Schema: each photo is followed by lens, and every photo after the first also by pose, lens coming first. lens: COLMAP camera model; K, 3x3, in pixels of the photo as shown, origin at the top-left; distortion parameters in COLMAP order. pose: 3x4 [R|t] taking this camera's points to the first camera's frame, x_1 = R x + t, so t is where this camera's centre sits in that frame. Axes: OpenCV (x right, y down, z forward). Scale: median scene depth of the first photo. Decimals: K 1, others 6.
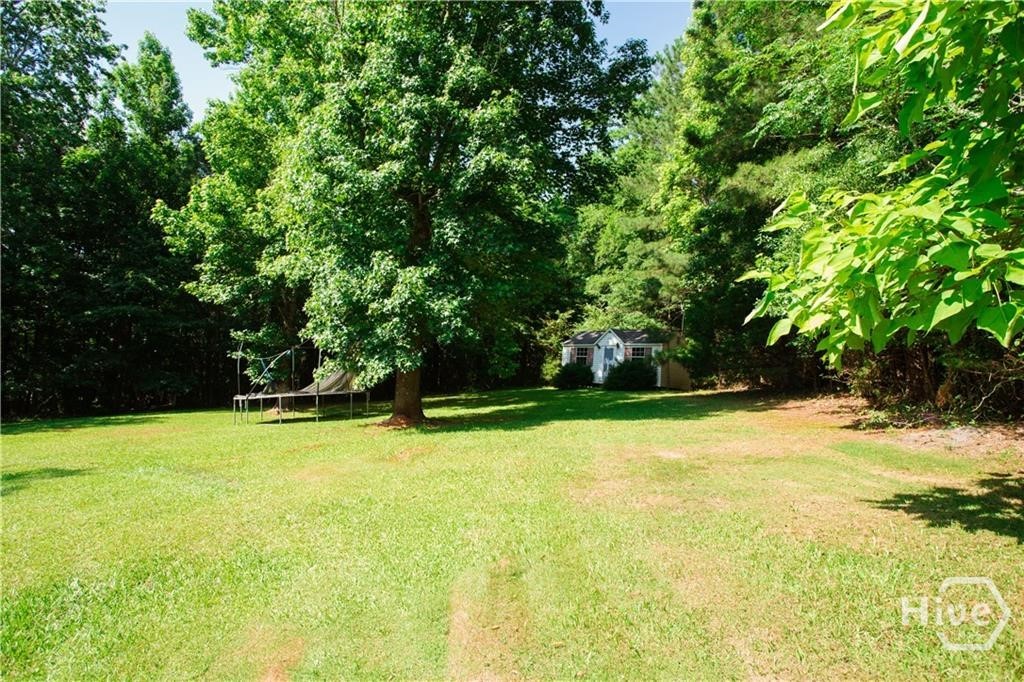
lens RADIAL K [[595.8, 0, 512.0], [0, 595.8, 341.0], [0, 0, 1]] dist [-0.001981, -0.000049]
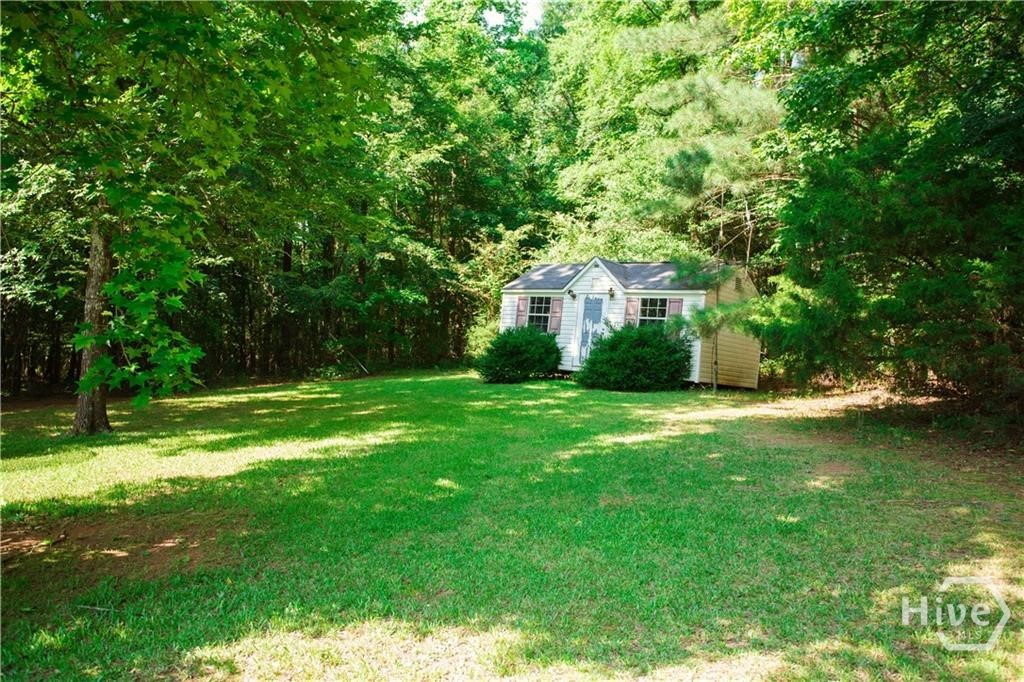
lens RADIAL K [[827.4, 0, 512.0], [0, 827.4, 341.0], [0, 0, 1]] dist [0.006956, 0.000934]
pose [[0.998734, 0.018278, 0.046867, 0.063040], [-0.021154, 0.997874, 0.061638, 0.006042], [-0.045641, -0.062551, 0.996998, 0.318037]]
